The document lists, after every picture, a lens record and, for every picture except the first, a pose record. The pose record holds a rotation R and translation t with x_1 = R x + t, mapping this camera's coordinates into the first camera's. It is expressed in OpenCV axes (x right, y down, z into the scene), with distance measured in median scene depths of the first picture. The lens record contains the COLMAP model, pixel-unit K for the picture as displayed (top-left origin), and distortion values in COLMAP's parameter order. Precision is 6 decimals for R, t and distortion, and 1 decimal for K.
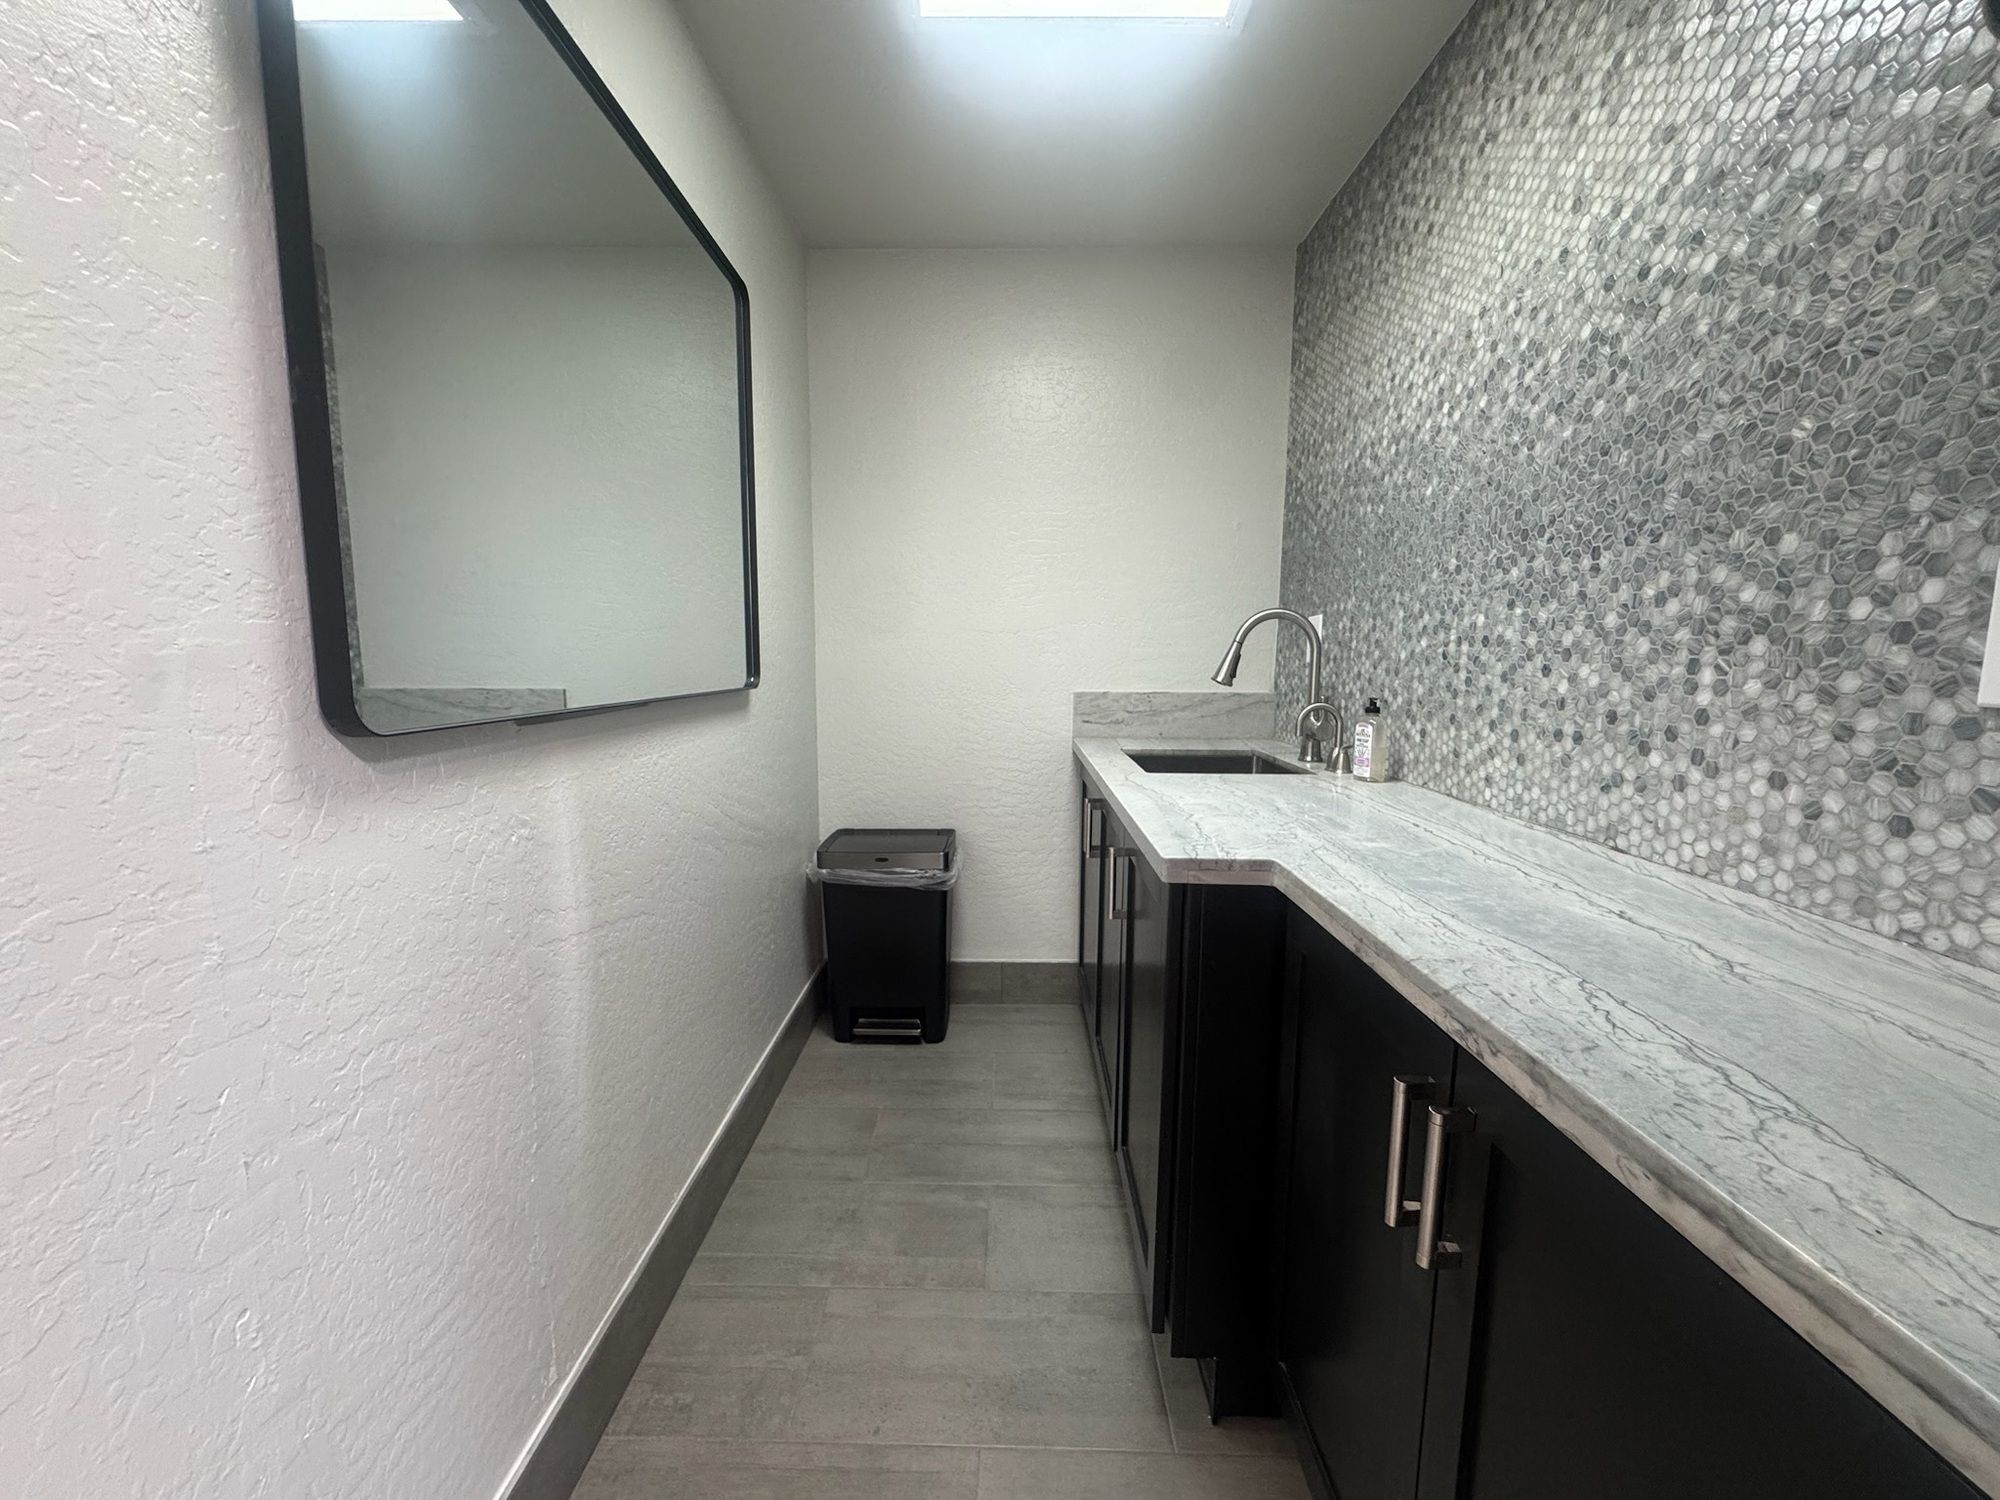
lens RADIAL K [[798.6, 0, 1002.1], [0, 798.6, 748.2], [0, 0, 1]] dist [-0.003115, -0.000109]
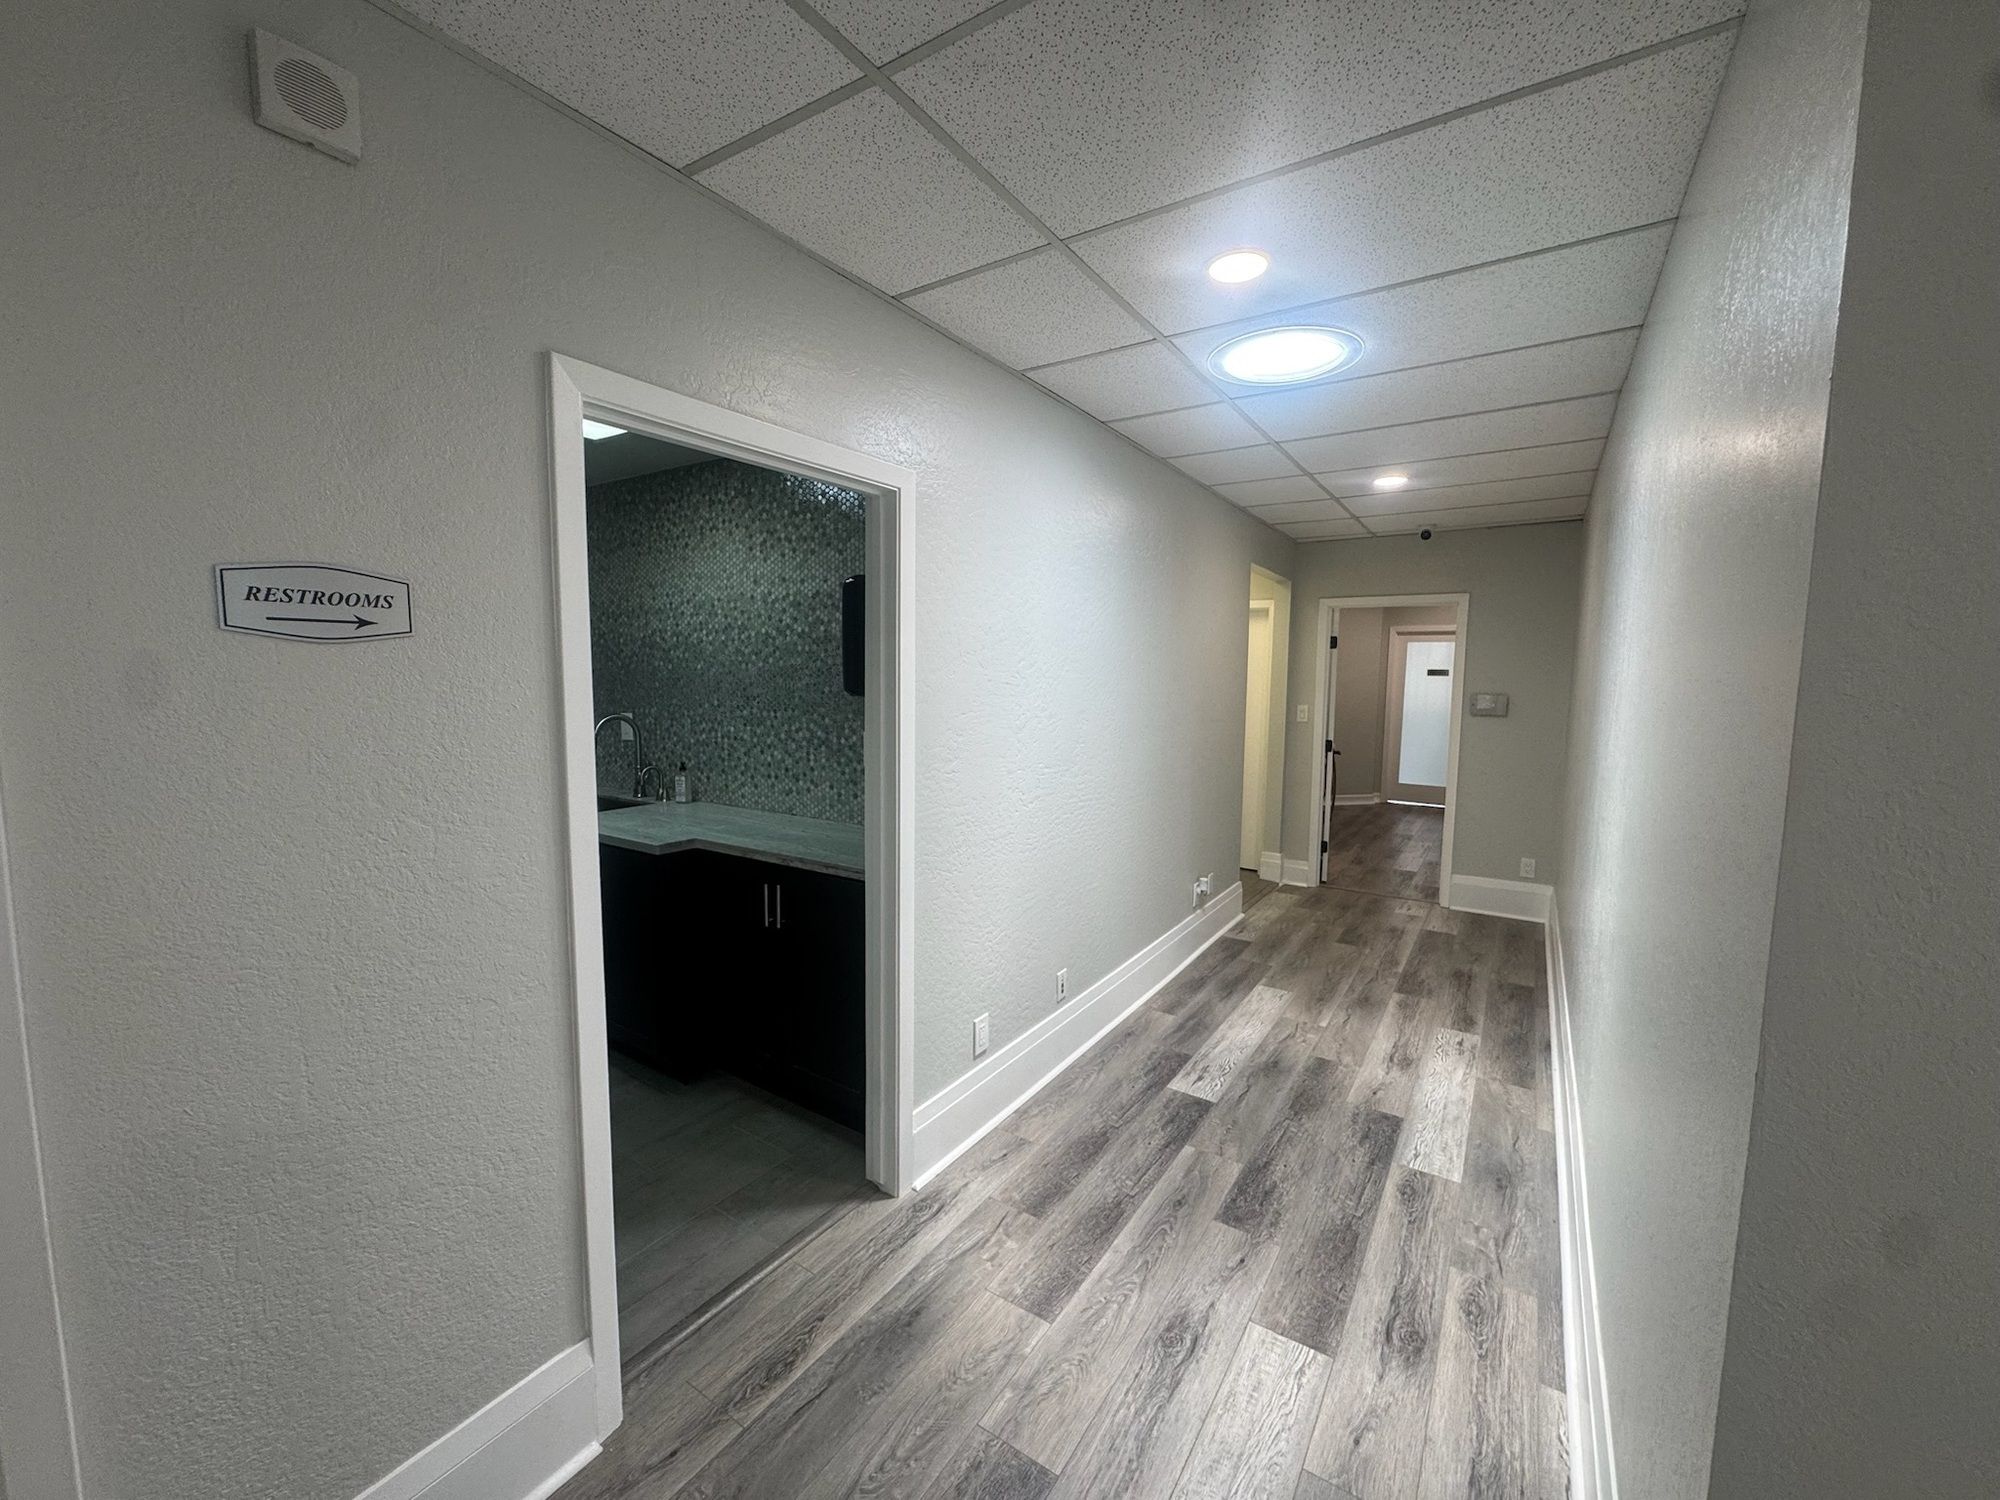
lens RADIAL K [[798.6, 0, 998.1], [0, 798.6, 753.4], [0, 0, 1]] dist [-0.003115, -0.000109]
pose [[0.544169, -0.086561, 0.834498, -1.270951], [0.094910, 0.994630, 0.041281, -0.149359], [-0.833590, 0.056739, 0.549463, -1.275131]]
